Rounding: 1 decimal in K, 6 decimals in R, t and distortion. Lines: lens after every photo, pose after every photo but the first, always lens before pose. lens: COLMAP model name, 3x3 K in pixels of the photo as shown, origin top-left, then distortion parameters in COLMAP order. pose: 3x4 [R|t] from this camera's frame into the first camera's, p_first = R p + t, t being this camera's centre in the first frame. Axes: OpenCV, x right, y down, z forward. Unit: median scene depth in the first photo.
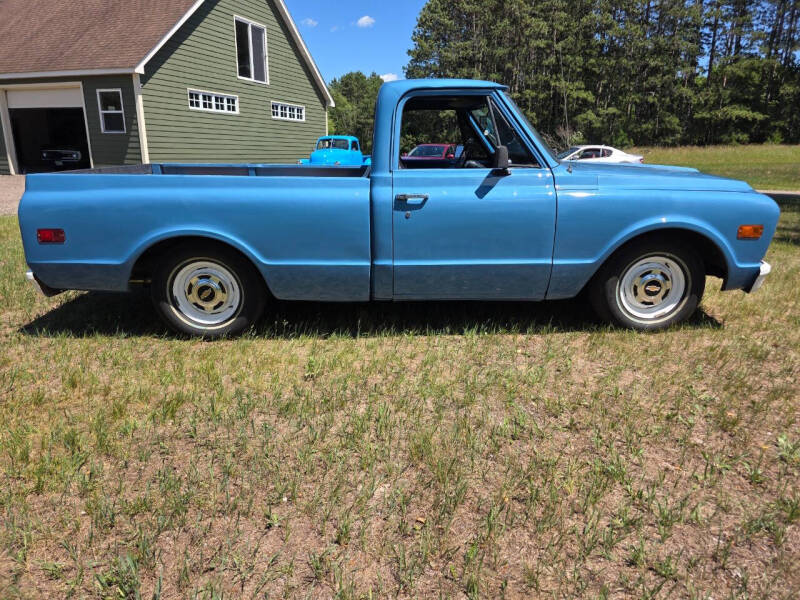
lens RADIAL K [[543.1, 0, 400.0], [0, 543.1, 300.0], [0, 0, 1]] dist [0.046069, -0.044542]
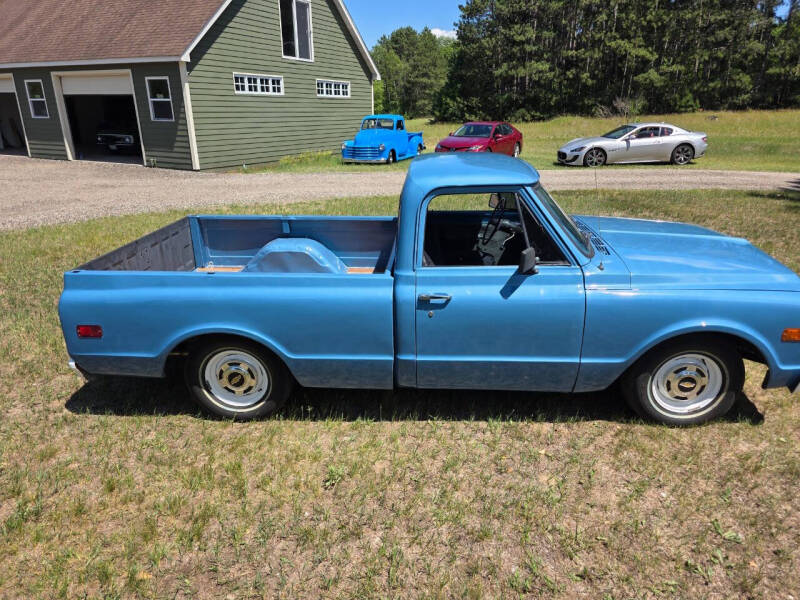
lens RADIAL K [[542.8, 0, 403.8], [0, 542.8, 303.5], [0, 0, 1]] dist [0.050911, -0.047922]
pose [[0.996685, 0.013045, -0.080307, 0.040463], [-0.006918, 0.997076, 0.076109, -0.229301], [0.081065, -0.075301, 0.993860, 0.012089]]
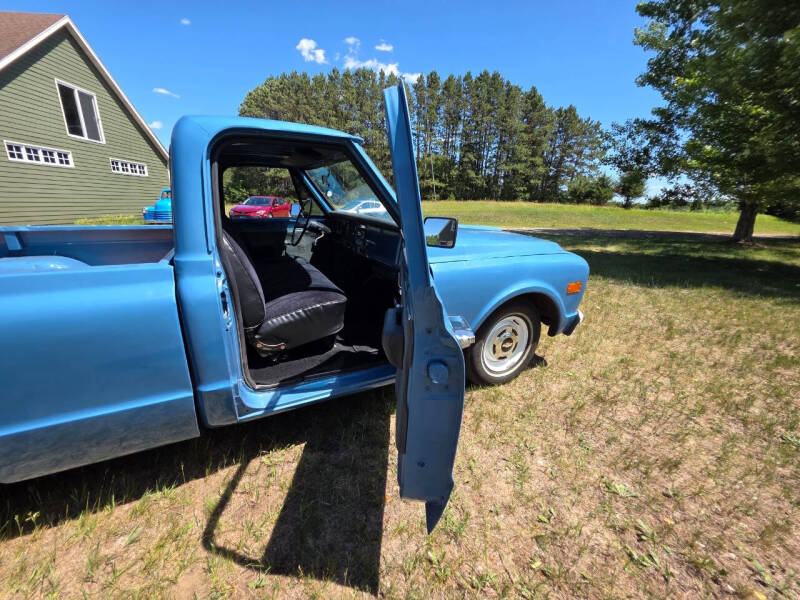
lens RADIAL K [[324.3, 0, 402.7], [0, 324.3, 295.8], [0, 0, 1]] dist [0.014922, -0.005040]
pose [[0.898520, -0.112191, 0.424353, 0.017781], [0.104854, 0.993655, 0.040689, -0.161265], [-0.426226, 0.007935, 0.904582, 0.501292]]
